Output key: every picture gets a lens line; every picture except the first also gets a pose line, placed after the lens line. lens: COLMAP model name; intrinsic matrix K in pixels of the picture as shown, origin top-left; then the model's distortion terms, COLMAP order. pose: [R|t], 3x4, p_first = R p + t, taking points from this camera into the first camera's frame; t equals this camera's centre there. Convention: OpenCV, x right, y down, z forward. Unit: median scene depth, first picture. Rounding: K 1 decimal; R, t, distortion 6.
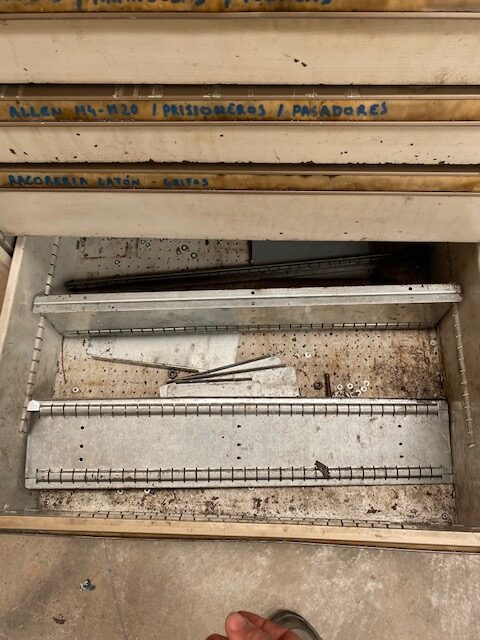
lens RADIAL K [[493.8, 0, 237.3], [0, 493.8, 326.4], [0, 0, 1]] dist [0.009447, -0.015267]
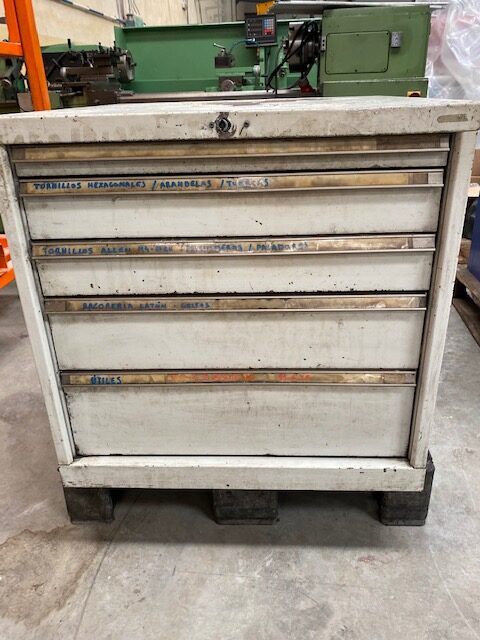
lens RADIAL K [[493.8, 0, 244.0], [0, 493.8, 315.4], [0, 0, 1]] dist [0.009447, -0.015267]
pose [[0.999981, 0.005815, 0.001810, 0.052810], [-0.002985, 0.727144, -0.686479, 0.856152], [-0.005308, 0.686461, 0.727147, -0.136869]]
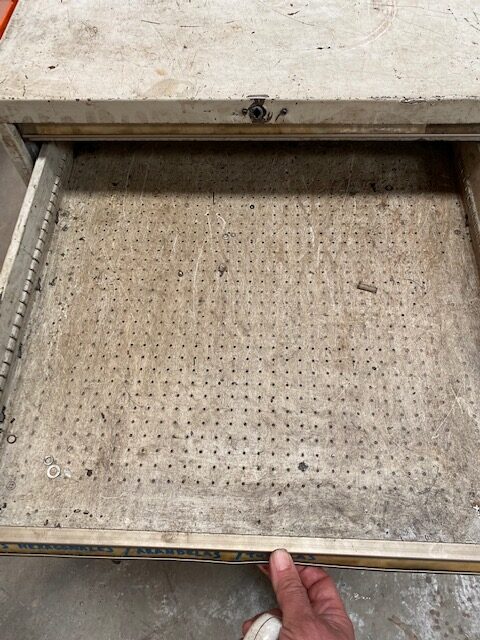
lens RADIAL K [[493.8, 0, 237.4], [0, 493.8, 317.7], [0, 0, 1]] dist [0.009447, -0.015267]
pose [[0.999982, -0.005705, 0.001928, -0.061007], [0.005888, 0.993380, -0.114725, 0.165315], [-0.001261, 0.114734, 0.993395, -0.654052]]
